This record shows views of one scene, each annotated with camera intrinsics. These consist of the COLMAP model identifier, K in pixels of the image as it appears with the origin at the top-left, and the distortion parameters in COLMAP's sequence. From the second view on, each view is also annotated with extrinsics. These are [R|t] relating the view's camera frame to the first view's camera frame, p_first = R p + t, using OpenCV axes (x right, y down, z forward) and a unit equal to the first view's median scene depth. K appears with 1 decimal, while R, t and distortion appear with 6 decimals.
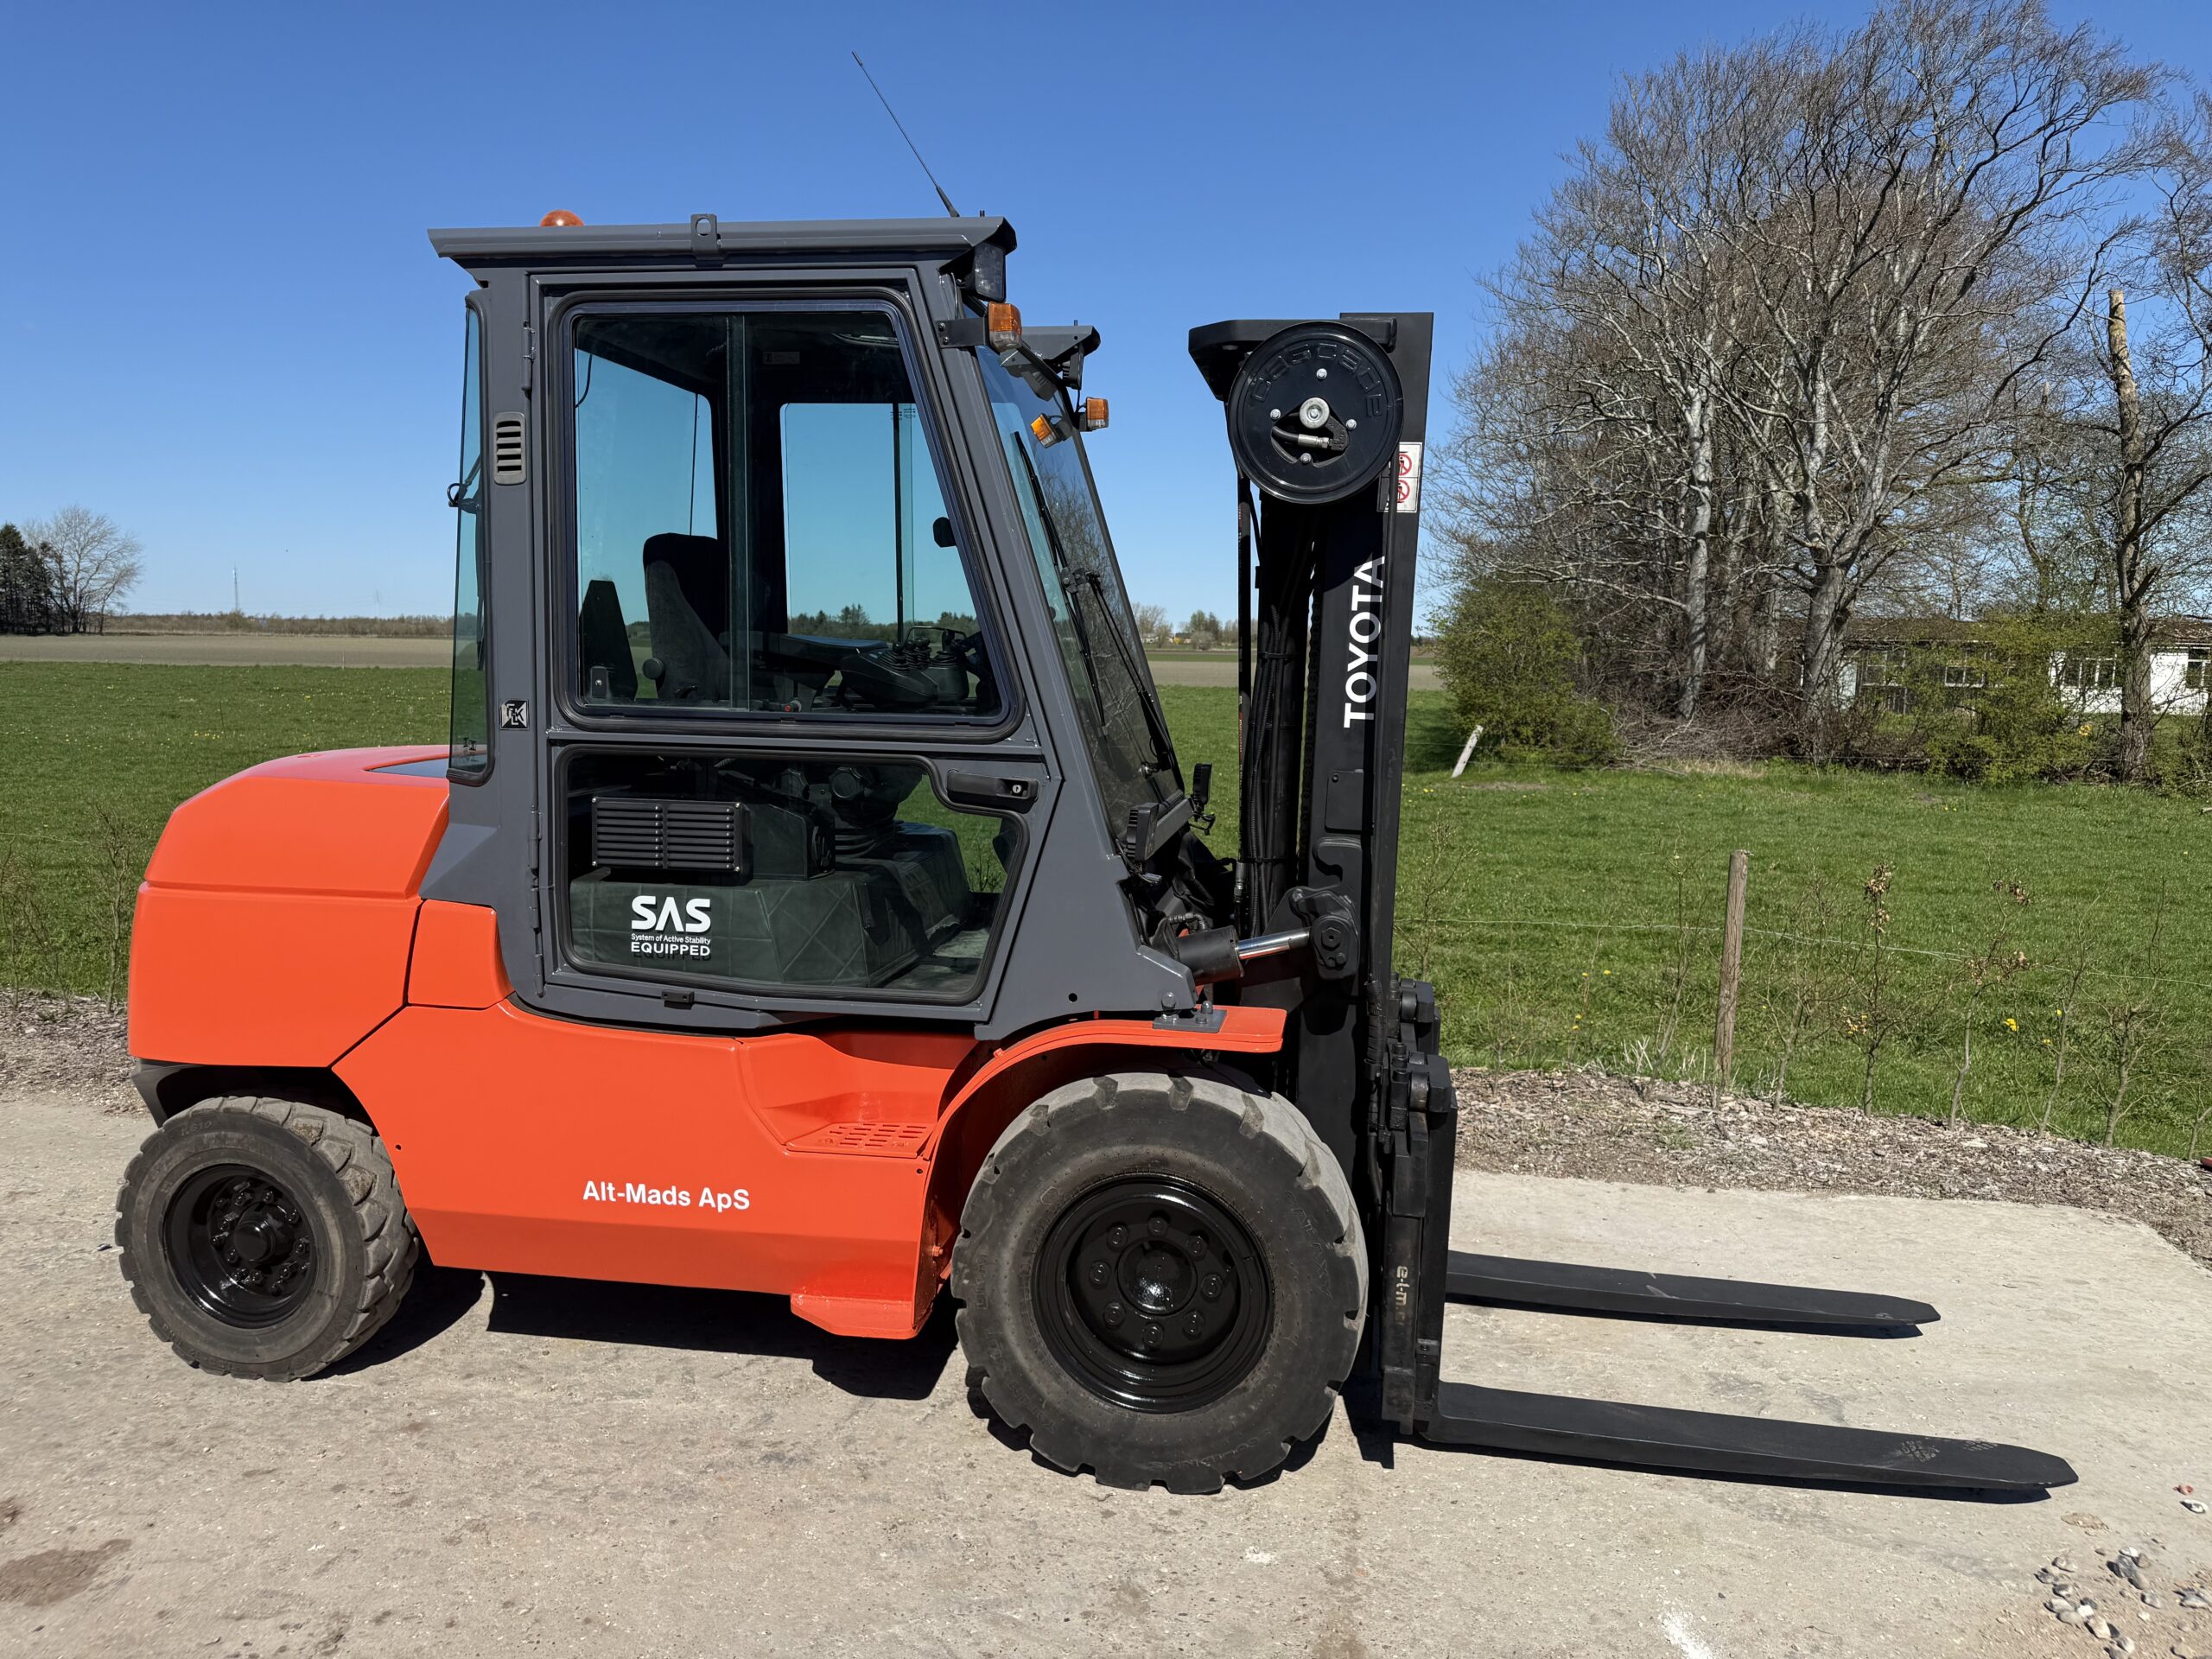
lens RADIAL K [[1557.3, 0, 1094.5], [0, 1557.3, 839.1], [0, 0, 1]] dist [0.036874, -0.041044]
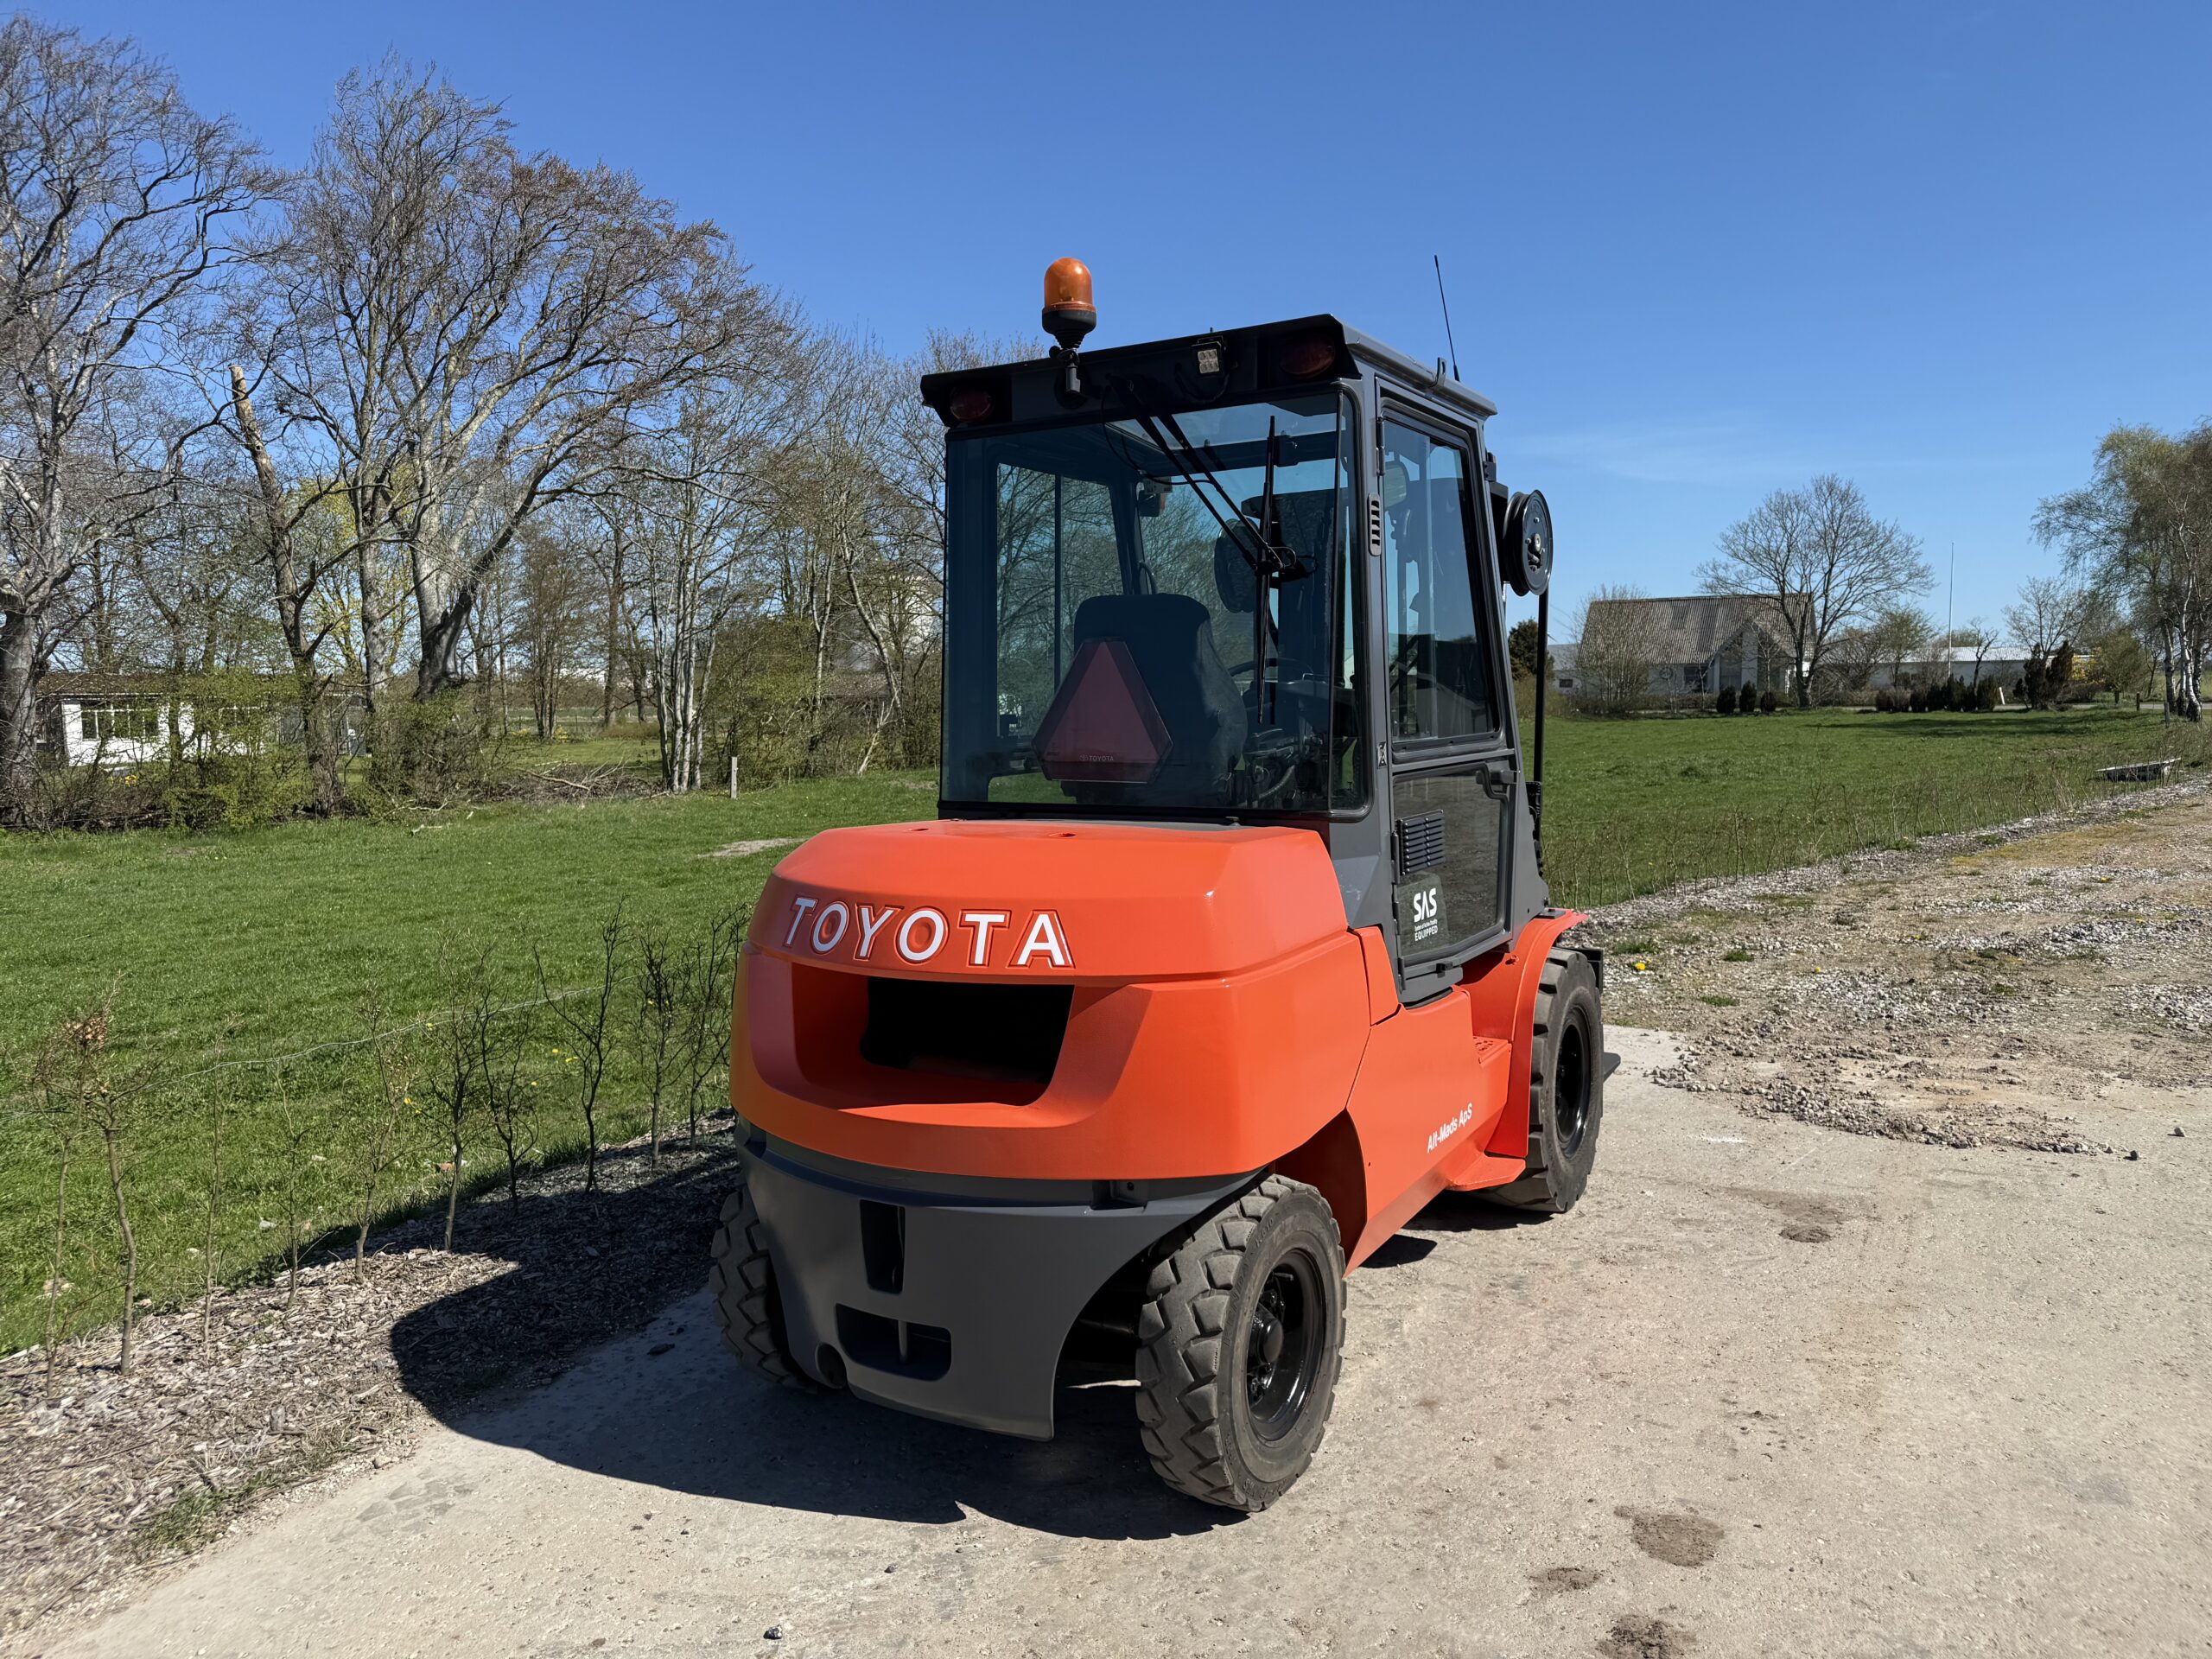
lens RADIAL K [[1557.3, 0, 1101.9], [0, 1557.3, 842.7], [0, 0, 1]] dist [0.036874, -0.041044]
pose [[0.378476, -0.115891, 0.918327, -0.659172], [0.142751, 0.987569, 0.065796, -0.052299], [-0.914537, 0.106190, 0.390315, 0.326345]]
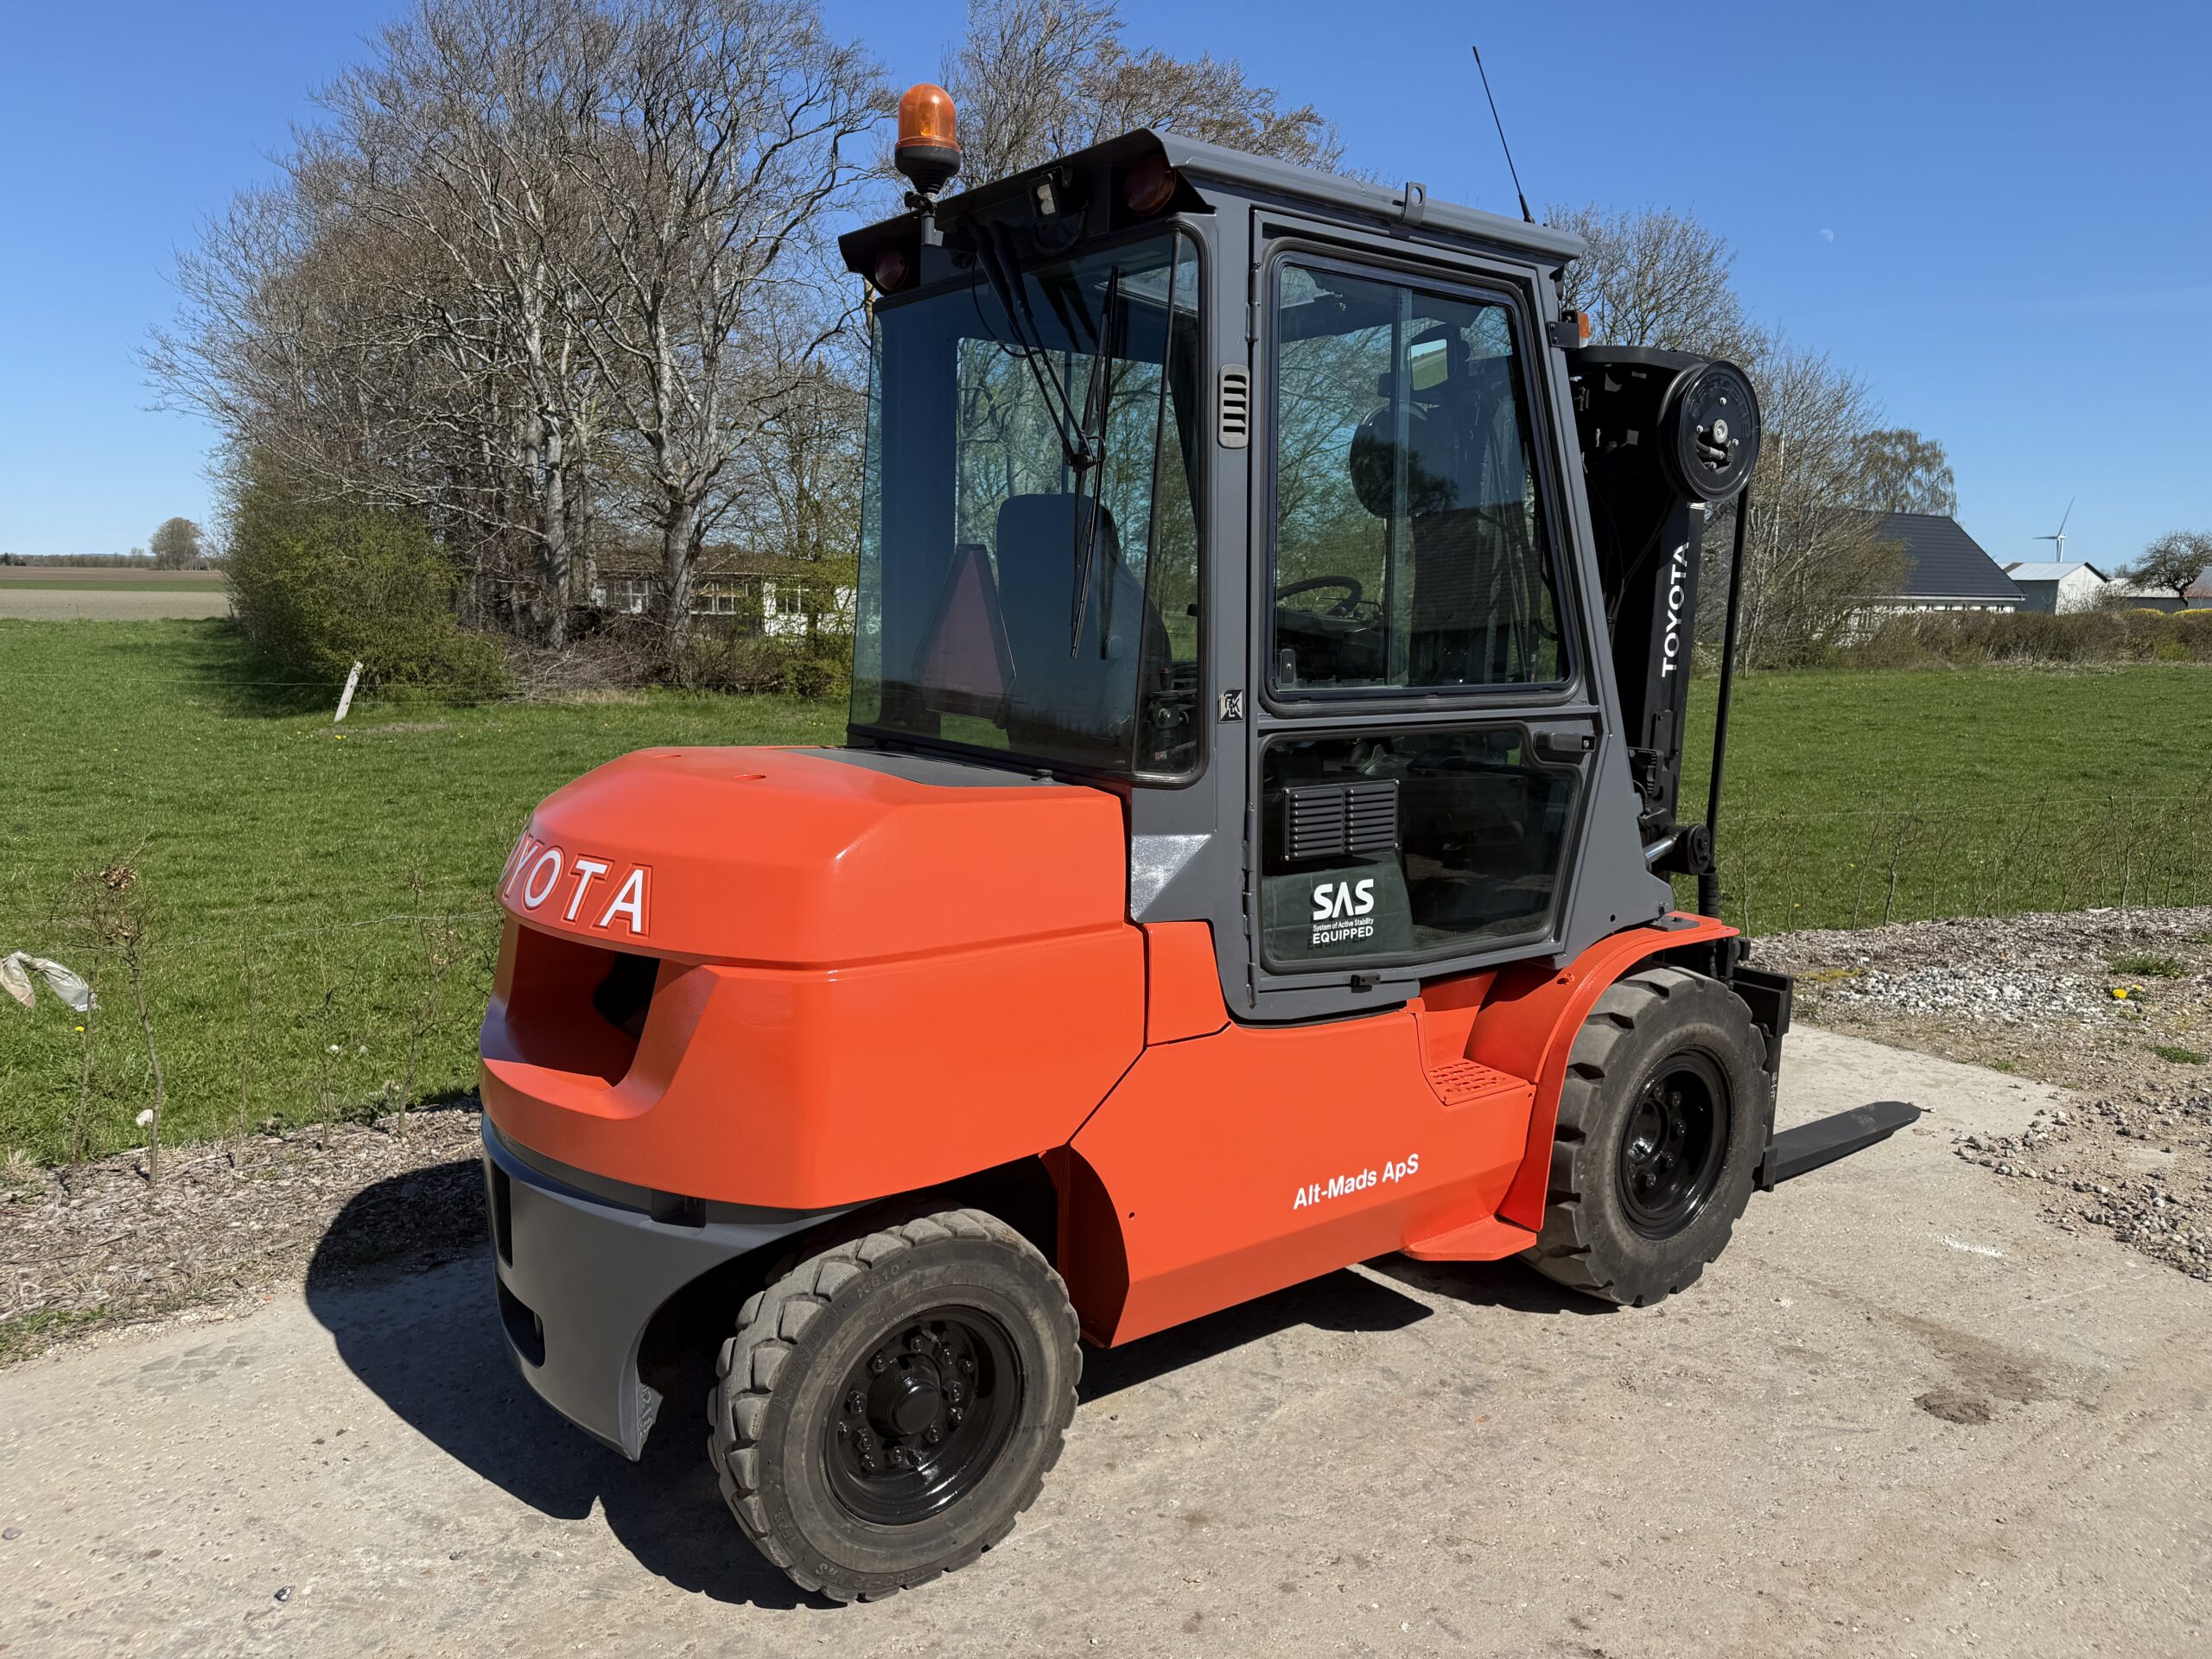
lens RADIAL K [[1557.3, 0, 1092.5], [0, 1557.3, 846.9], [0, 0, 1]] dist [0.036874, -0.041044]
pose [[0.706347, -0.119470, 0.697711, -0.464552], [0.083695, 0.992836, 0.085274, -0.035574], [-0.702900, -0.001838, 0.711286, 0.182101]]
